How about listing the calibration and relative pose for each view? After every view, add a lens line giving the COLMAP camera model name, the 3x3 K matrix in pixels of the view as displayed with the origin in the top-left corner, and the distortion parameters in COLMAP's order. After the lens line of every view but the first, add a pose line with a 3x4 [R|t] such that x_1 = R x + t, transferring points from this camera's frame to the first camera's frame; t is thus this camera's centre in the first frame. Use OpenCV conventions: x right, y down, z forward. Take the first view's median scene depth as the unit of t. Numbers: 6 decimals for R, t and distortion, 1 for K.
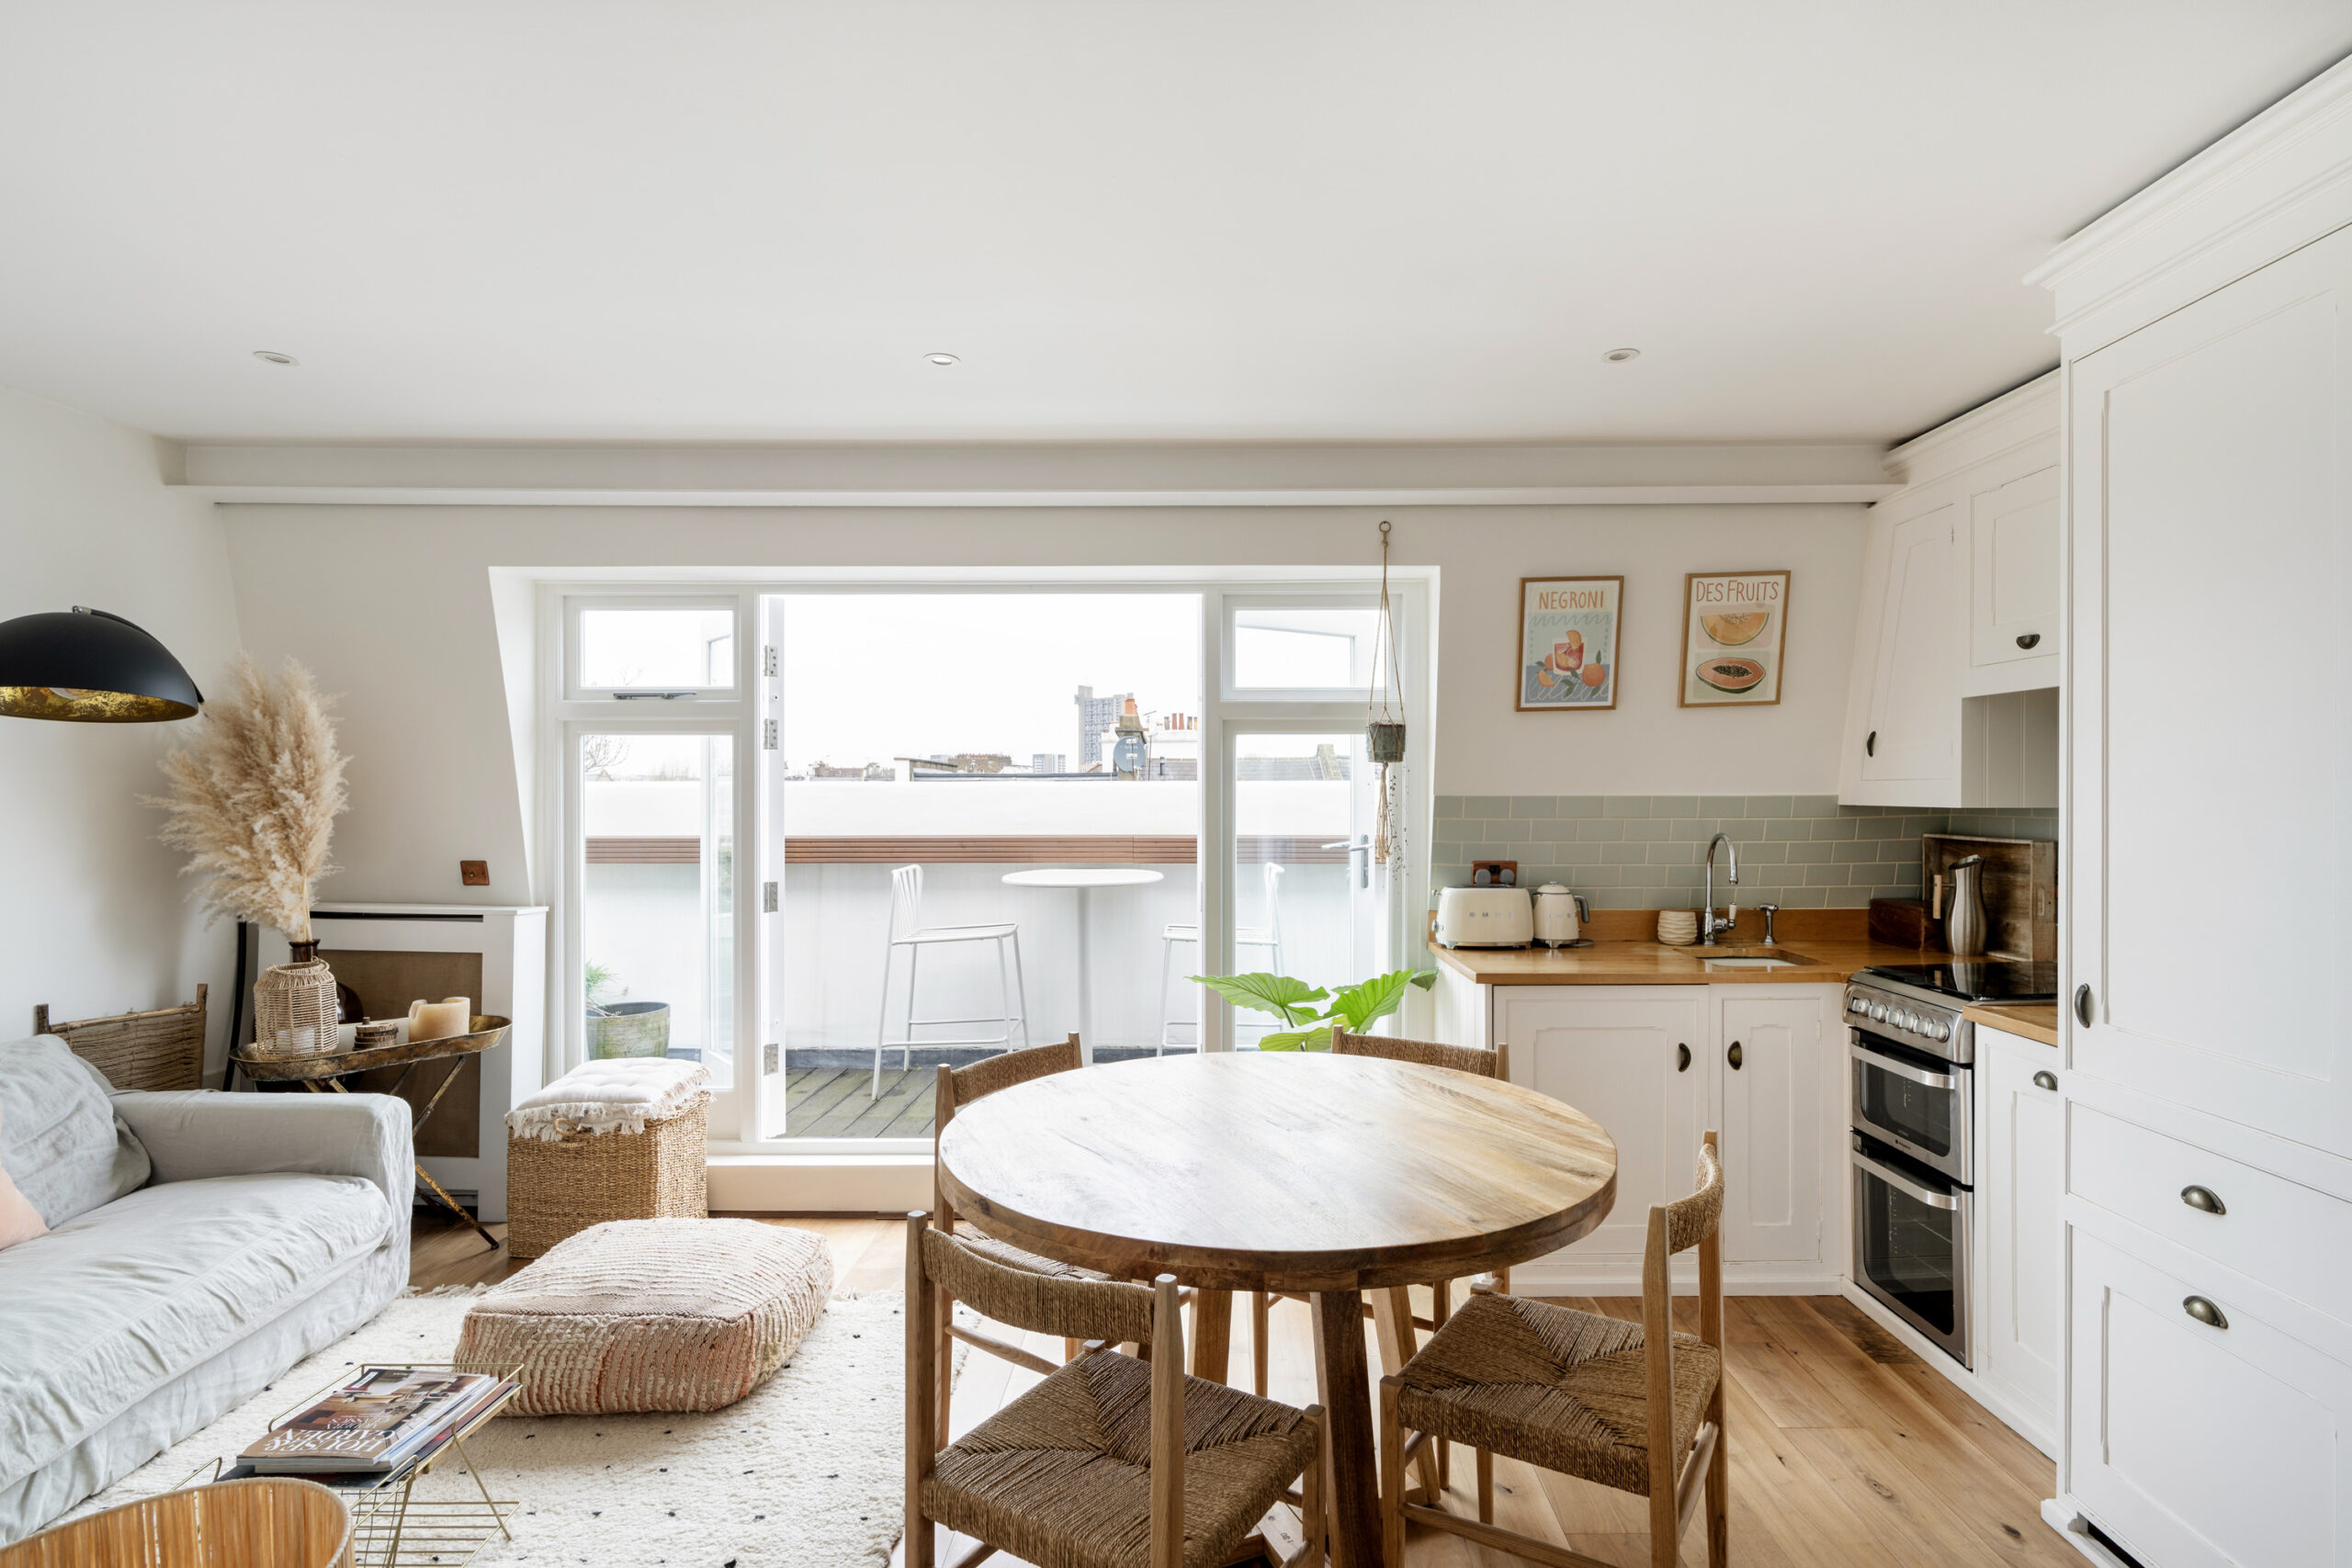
lens RADIAL K [[1150.1, 0, 1182.9], [0, 1150.1, 792.5], [0, 0, 1]] dist [-0.000904, -0.001467]
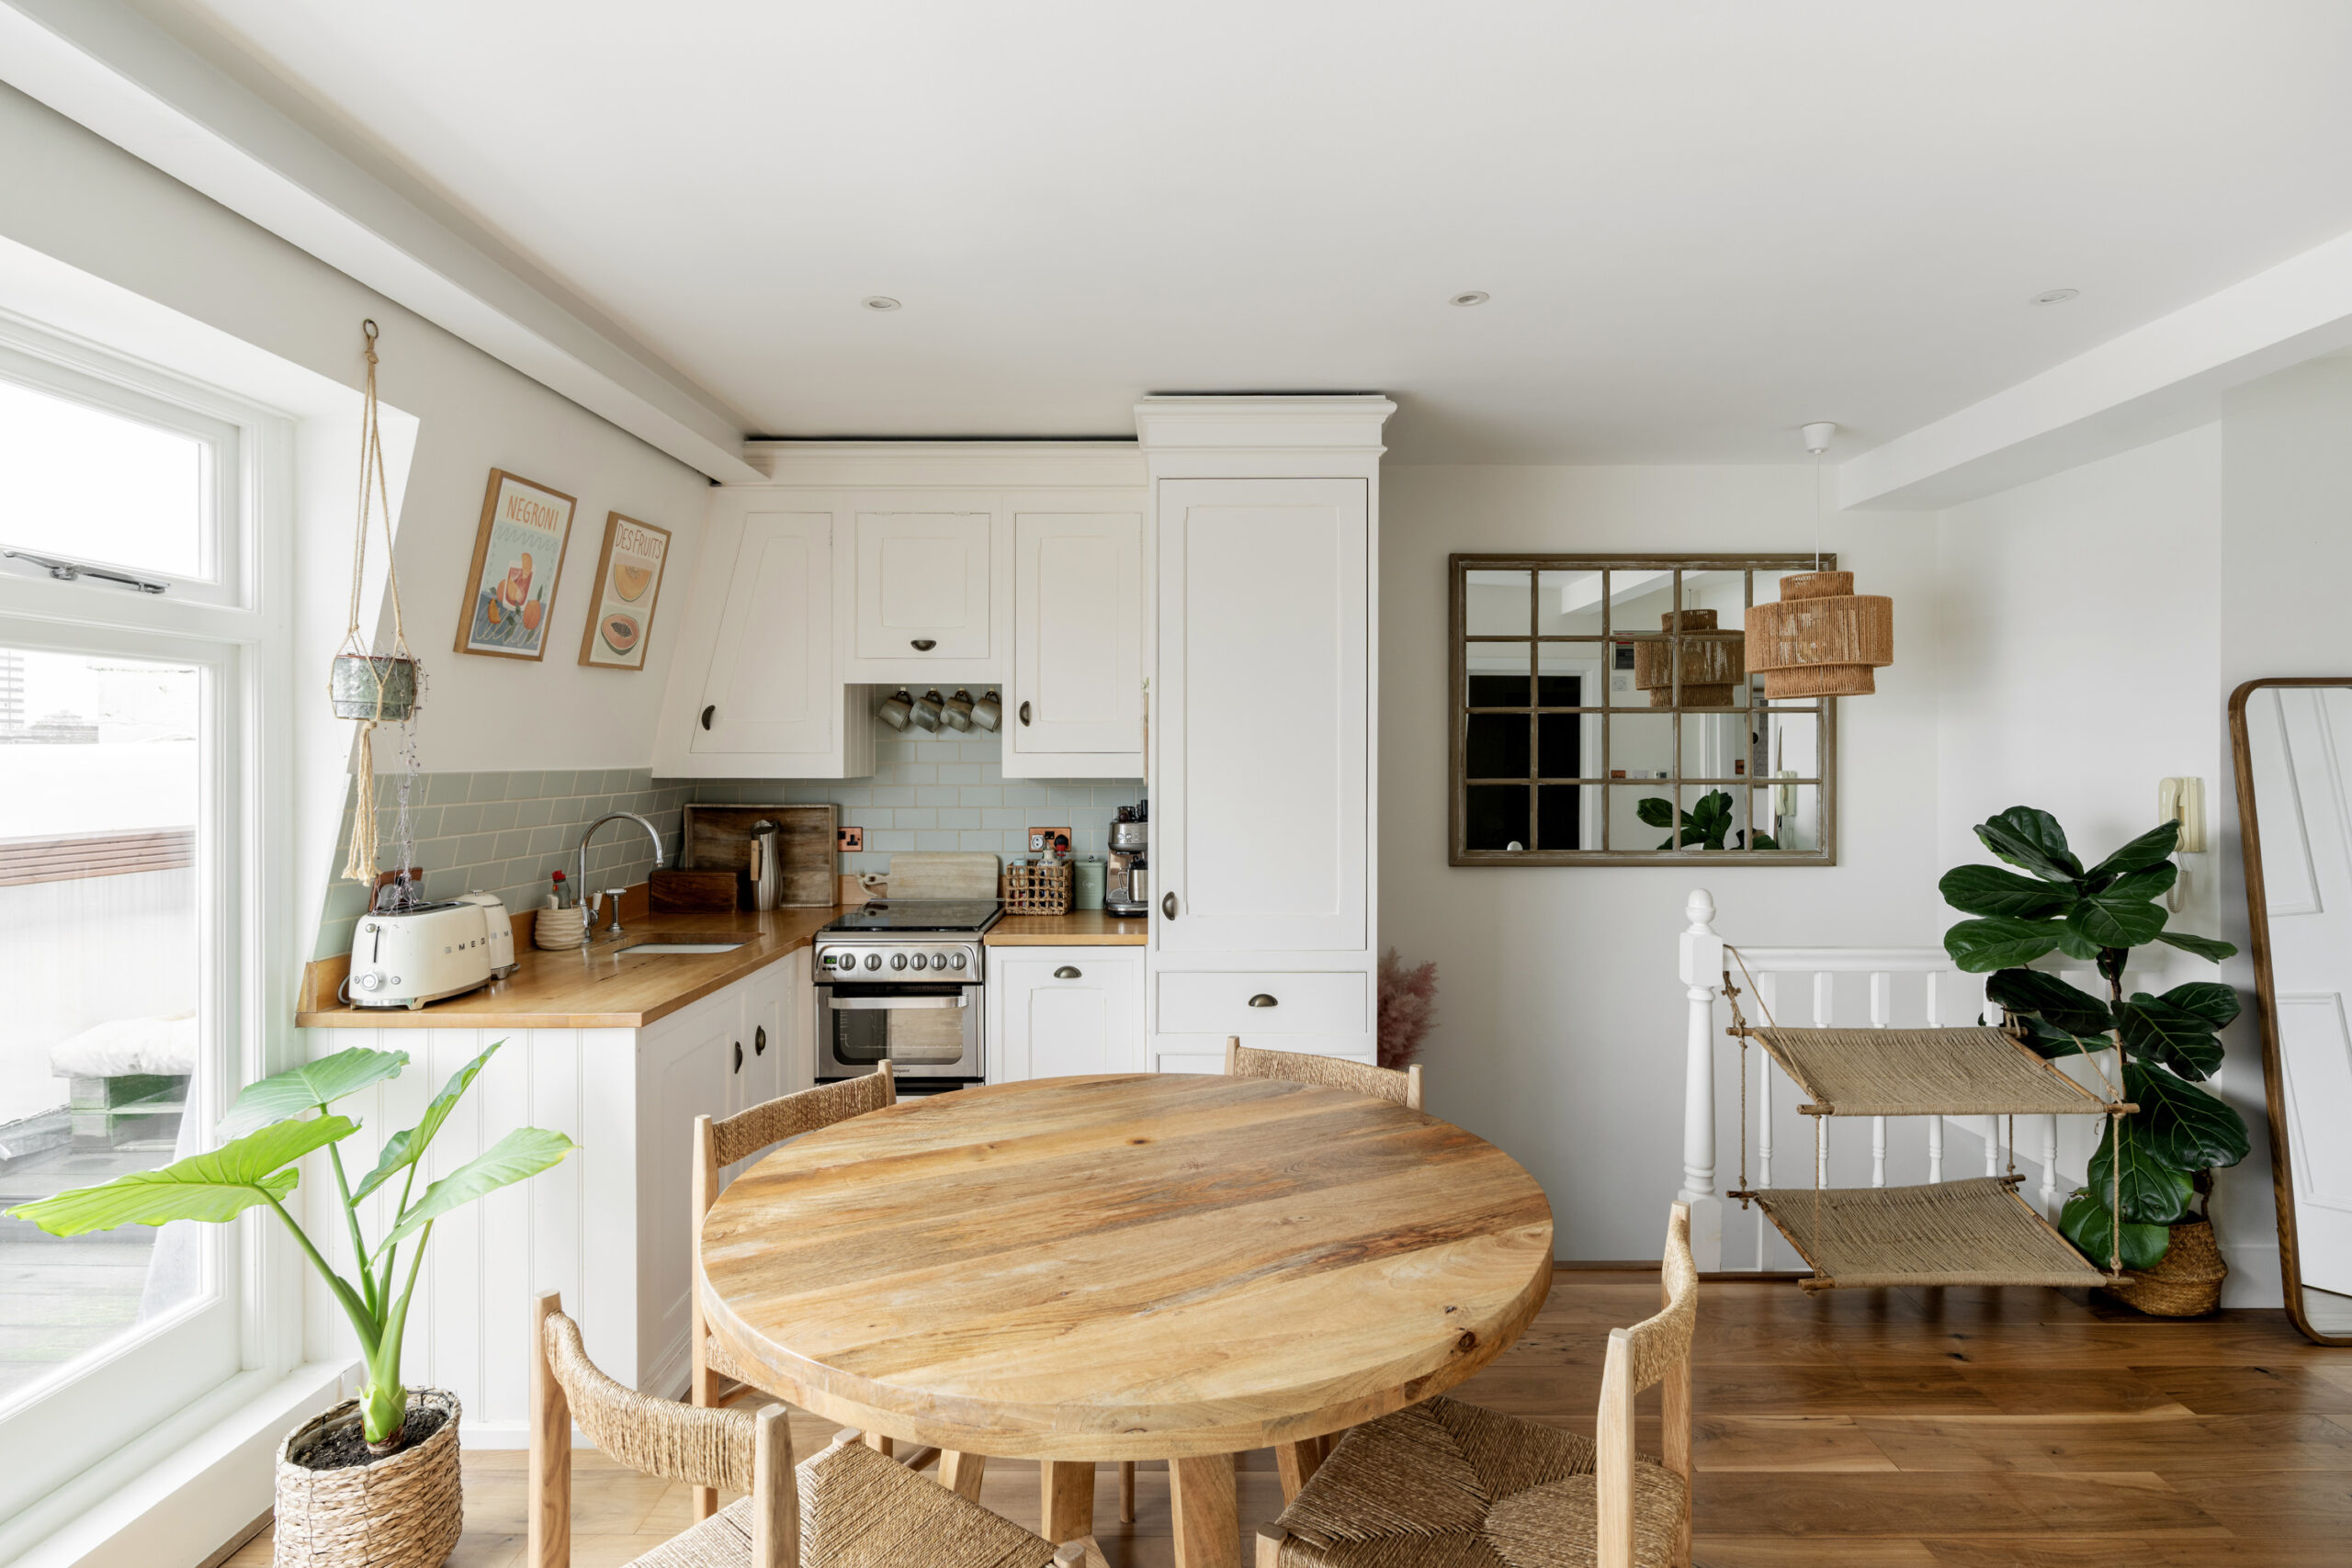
lens RADIAL K [[1150.1, 0, 1183.4], [0, 1150.1, 761.1], [0, 0, 1]] dist [-0.000904, -0.001467]
pose [[0.007173, -0.001532, 0.999973, -0.422092], [0.001105, 0.999998, 0.001524, -0.004739], [-0.999974, 0.001094, 0.007175, 0.567513]]
